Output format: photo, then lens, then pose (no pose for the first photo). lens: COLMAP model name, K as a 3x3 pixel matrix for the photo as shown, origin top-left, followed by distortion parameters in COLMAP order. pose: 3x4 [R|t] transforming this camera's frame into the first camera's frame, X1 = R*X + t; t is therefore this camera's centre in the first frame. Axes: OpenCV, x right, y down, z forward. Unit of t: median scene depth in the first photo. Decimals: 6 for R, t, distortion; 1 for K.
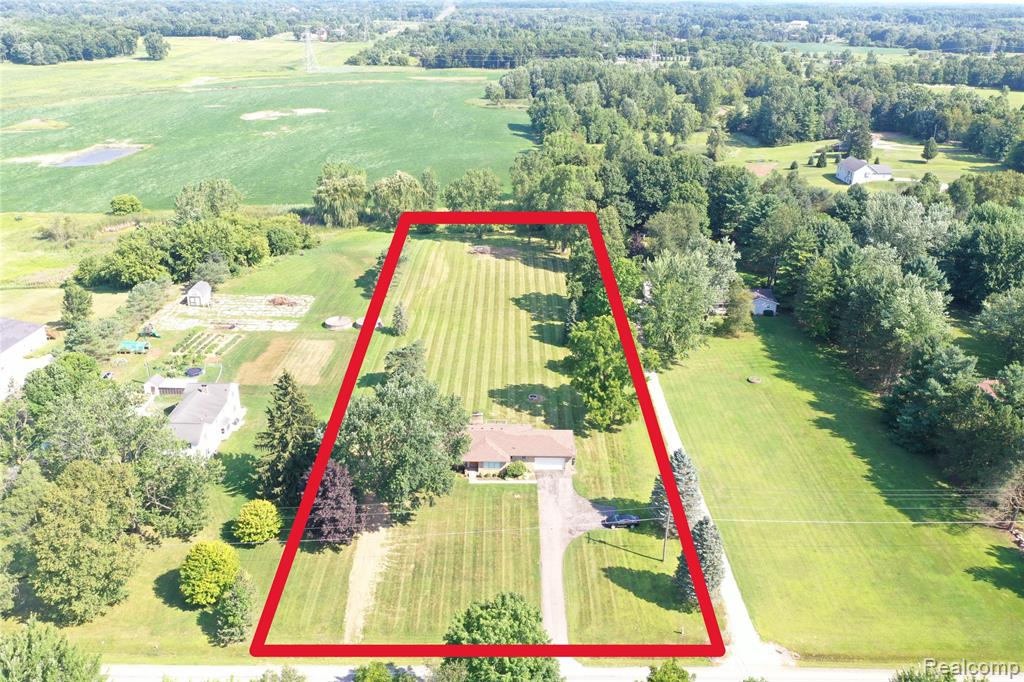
lens RADIAL K [[808.8, 0, 511.4], [0, 808.8, 340.6], [0, 0, 1]] dist [0.012156, -0.001818]
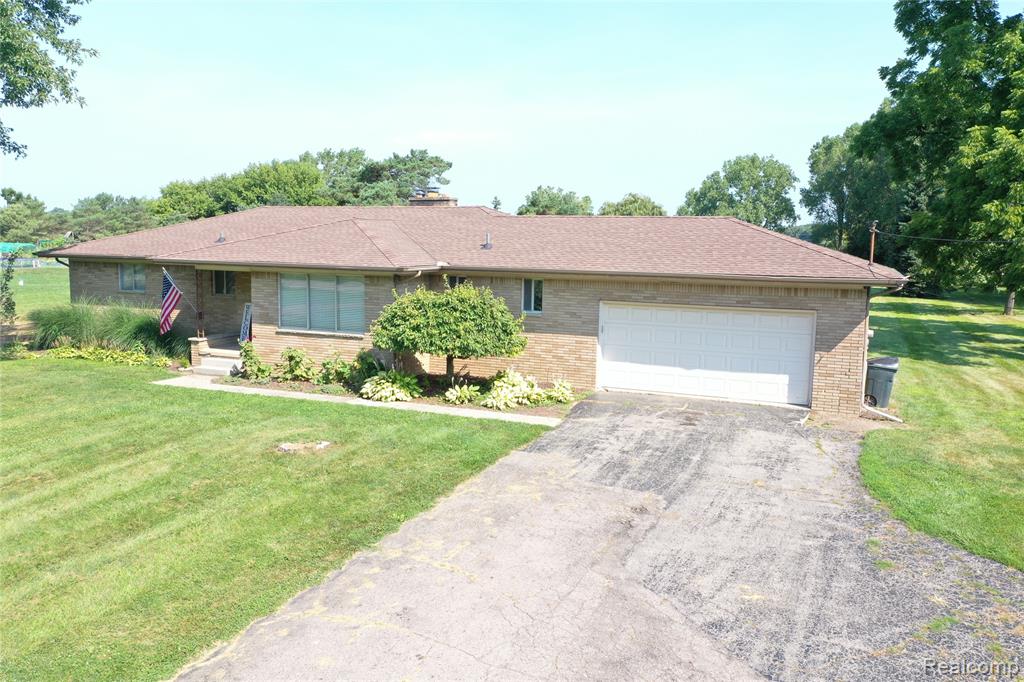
lens RADIAL K [[808.8, 0, 514.1], [0, 808.8, 337.1], [0, 0, 1]] dist [0.012156, -0.001818]
pose [[0.917926, 0.048400, -0.393788, 0.074351], [-0.161301, 0.952328, -0.258946, 0.193729], [0.362482, 0.301212, 0.881974, 0.869298]]
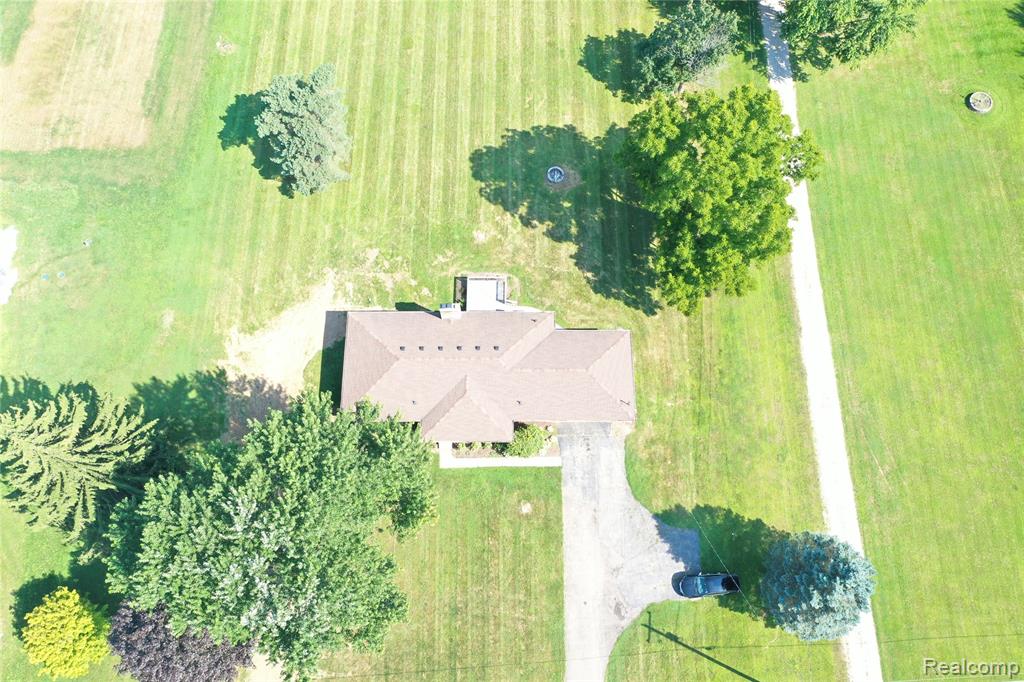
lens RADIAL K [[808.8, 0, 516.7], [0, 808.8, 337.0], [0, 0, 1]] dist [0.012156, -0.001818]
pose [[0.999988, -0.003764, -0.003065, 0.002888], [0.004818, 0.693511, 0.720430, -0.284622], [-0.000586, -0.720436, 0.693521, 0.666292]]
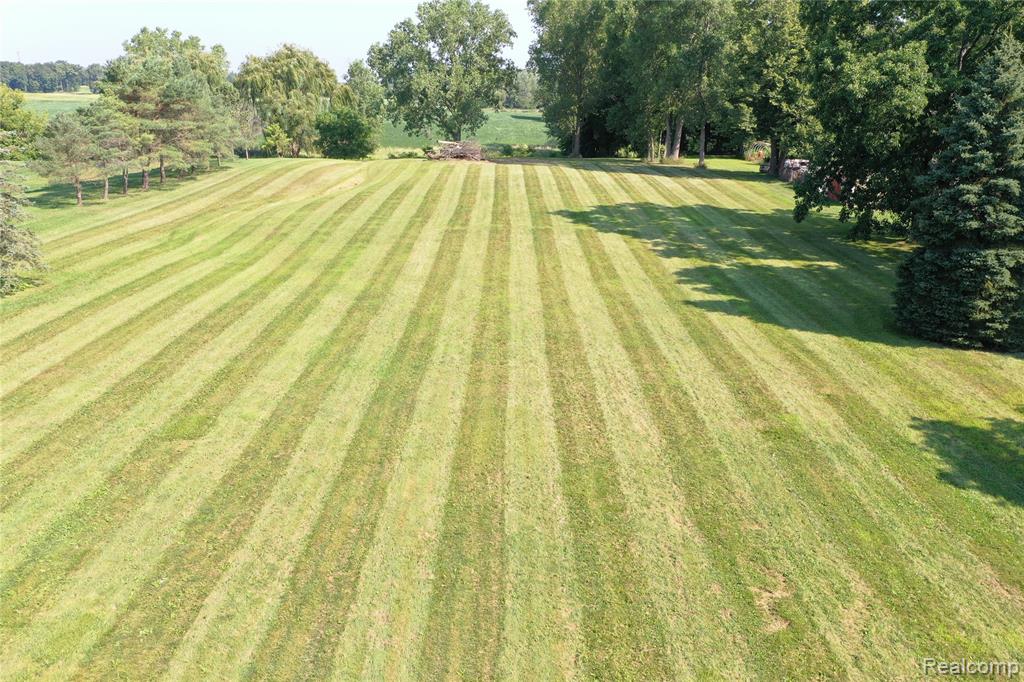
lens RADIAL K [[808.8, 0, 513.4], [0, 808.8, 339.1], [0, 0, 1]] dist [0.012156, -0.001818]
pose [[0.999984, -0.000161, 0.005686, -0.024829], [0.000776, 0.994117, -0.108305, 0.032672], [-0.005635, 0.108307, 0.994101, 1.146651]]
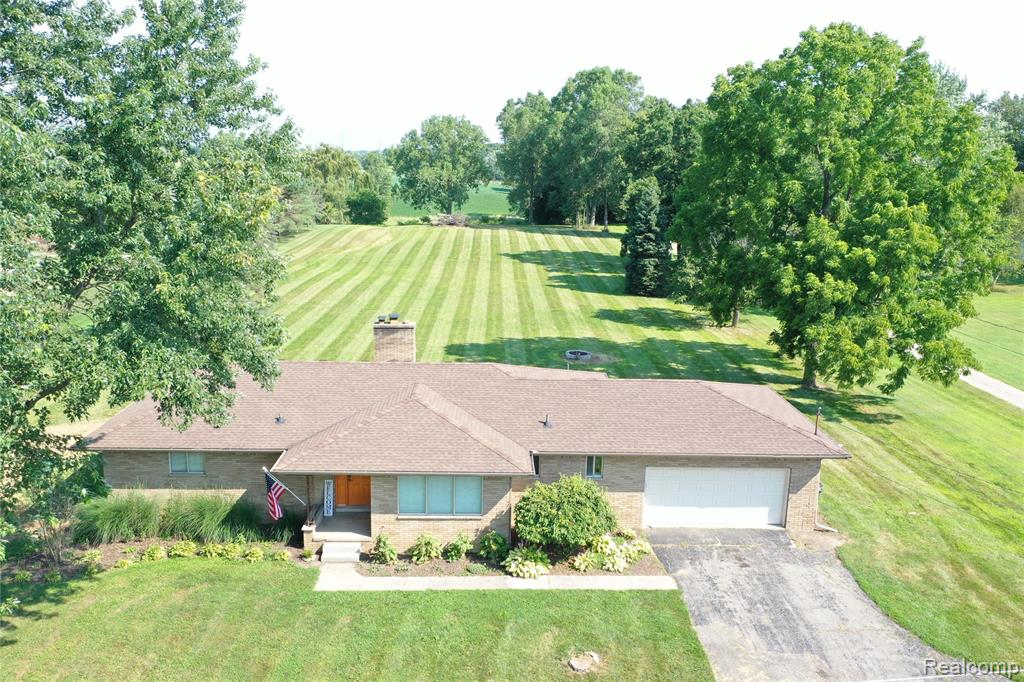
lens RADIAL K [[808.8, 0, 510.1], [0, 808.8, 349.7], [0, 0, 1]] dist [0.012156, -0.001818]
pose [[0.999785, 0.000721, 0.020742, -0.010958], [0.002899, 0.984745, -0.173980, 0.151862], [-0.020552, 0.174003, 0.984531, 0.793958]]
